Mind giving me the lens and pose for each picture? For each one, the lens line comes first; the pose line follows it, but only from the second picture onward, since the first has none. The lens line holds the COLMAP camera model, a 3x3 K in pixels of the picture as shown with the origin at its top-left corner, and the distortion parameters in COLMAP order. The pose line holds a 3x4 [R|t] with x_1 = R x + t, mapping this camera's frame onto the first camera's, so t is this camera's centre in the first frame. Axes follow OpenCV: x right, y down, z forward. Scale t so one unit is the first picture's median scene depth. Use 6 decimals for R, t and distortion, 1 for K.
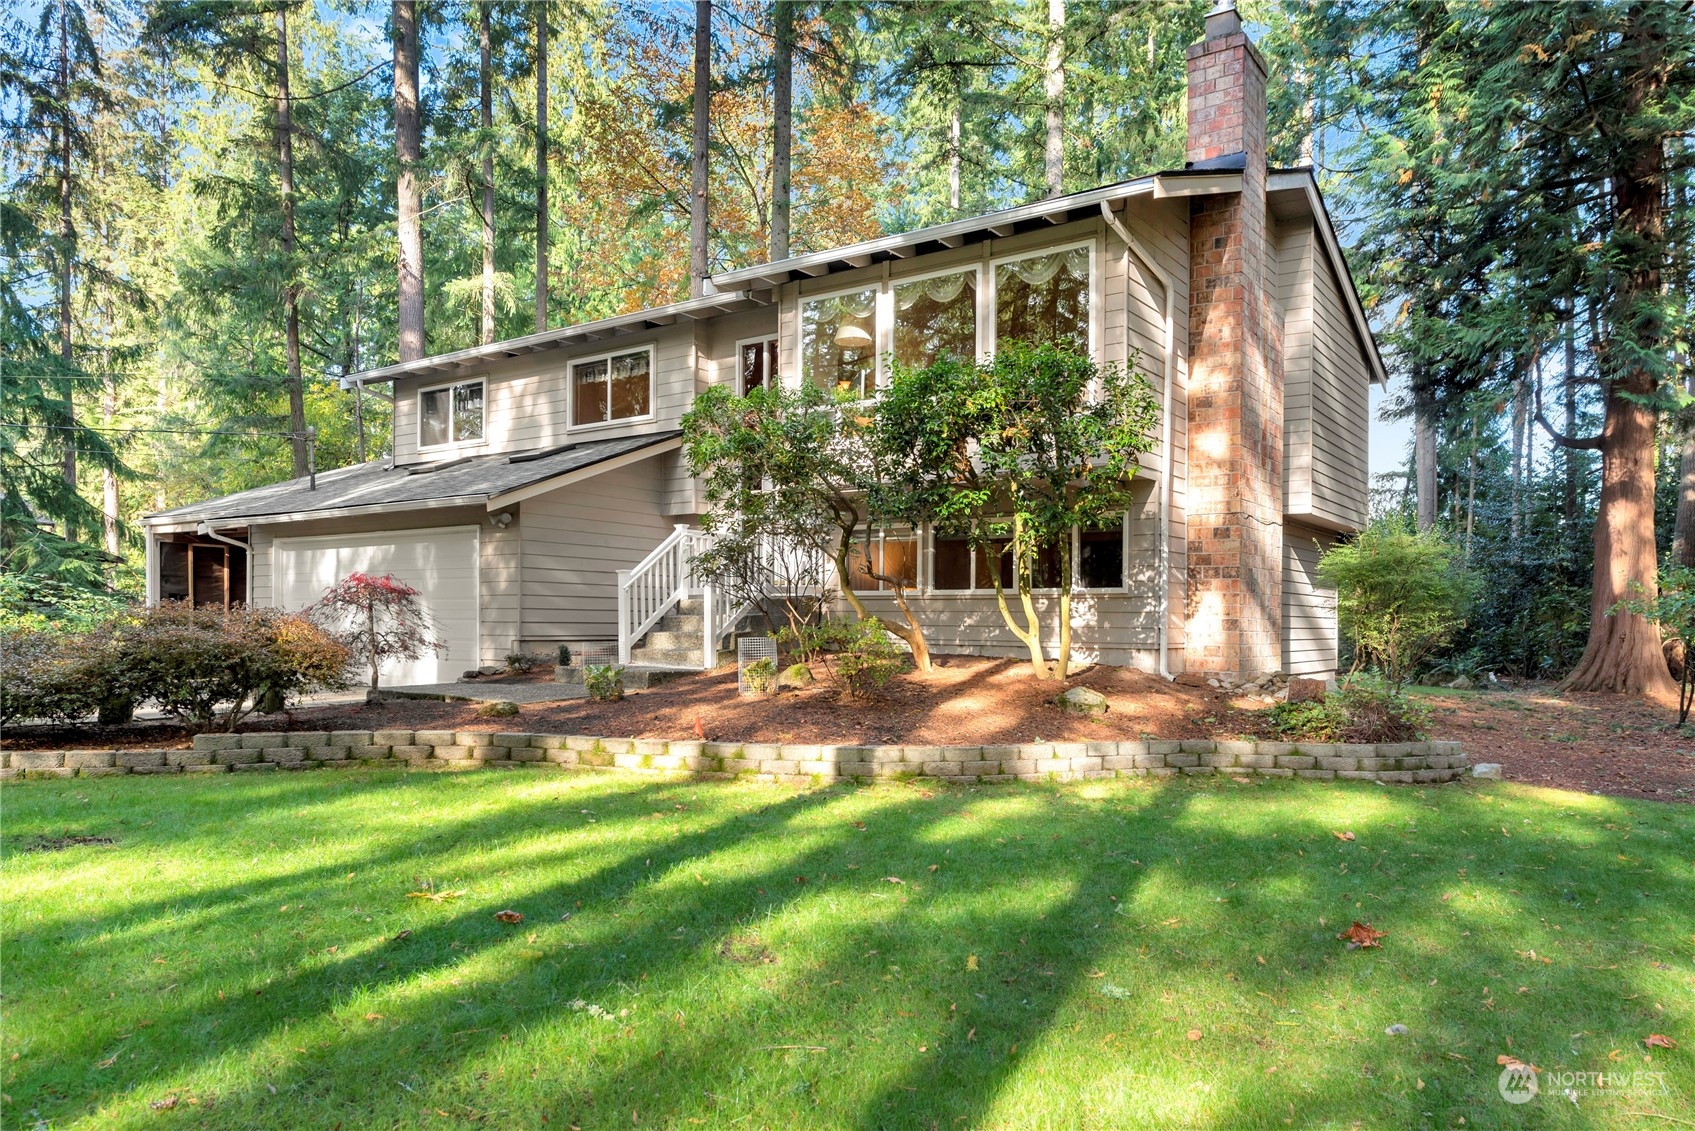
lens RADIAL K [[1179.5, 0, 850.2], [0, 1179.5, 631.7], [0, 0, 1]] dist [0.000140, 0.000570]
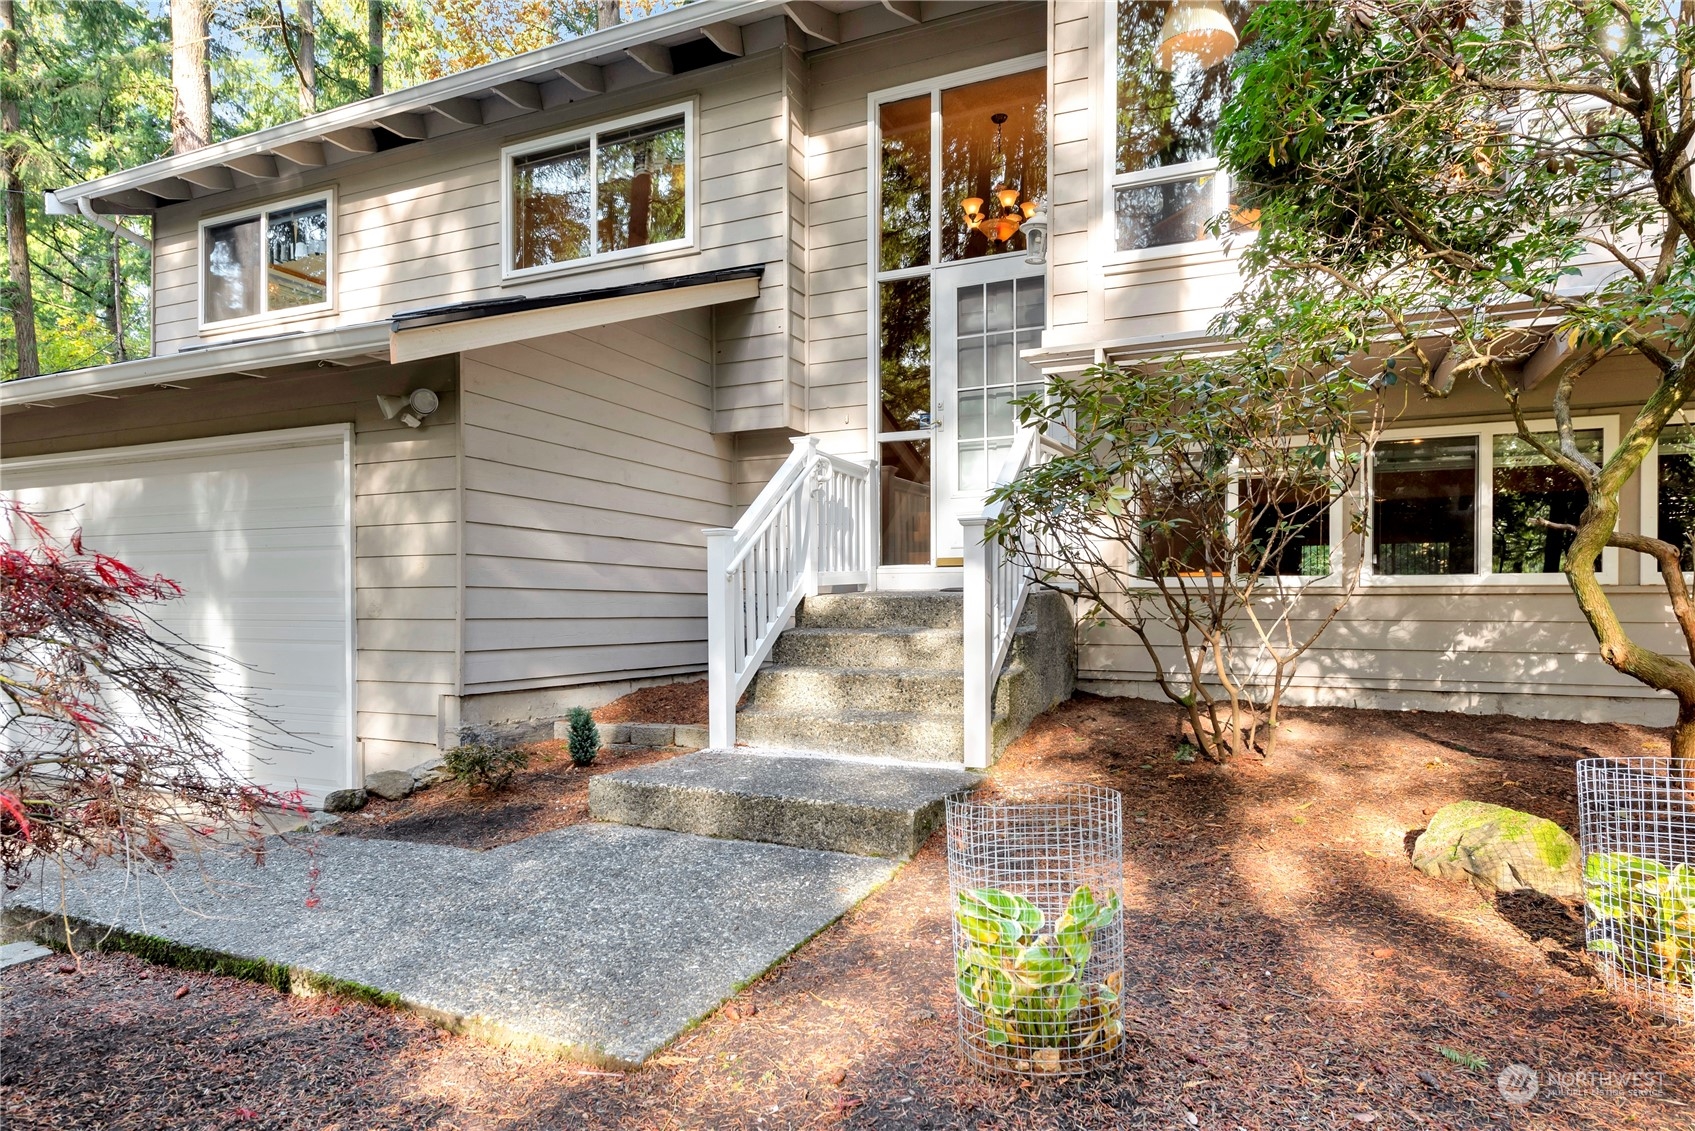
lens RADIAL K [[1038.9, 0, 842.8], [0, 1038.9, 614.0], [0, 0, 1]] dist [-0.001329, -0.002358]
pose [[0.981159, -0.008533, 0.193014, -0.191430], [0.007994, 0.999962, 0.003567, -0.019617], [-0.193037, -0.001956, 0.981190, 0.537050]]
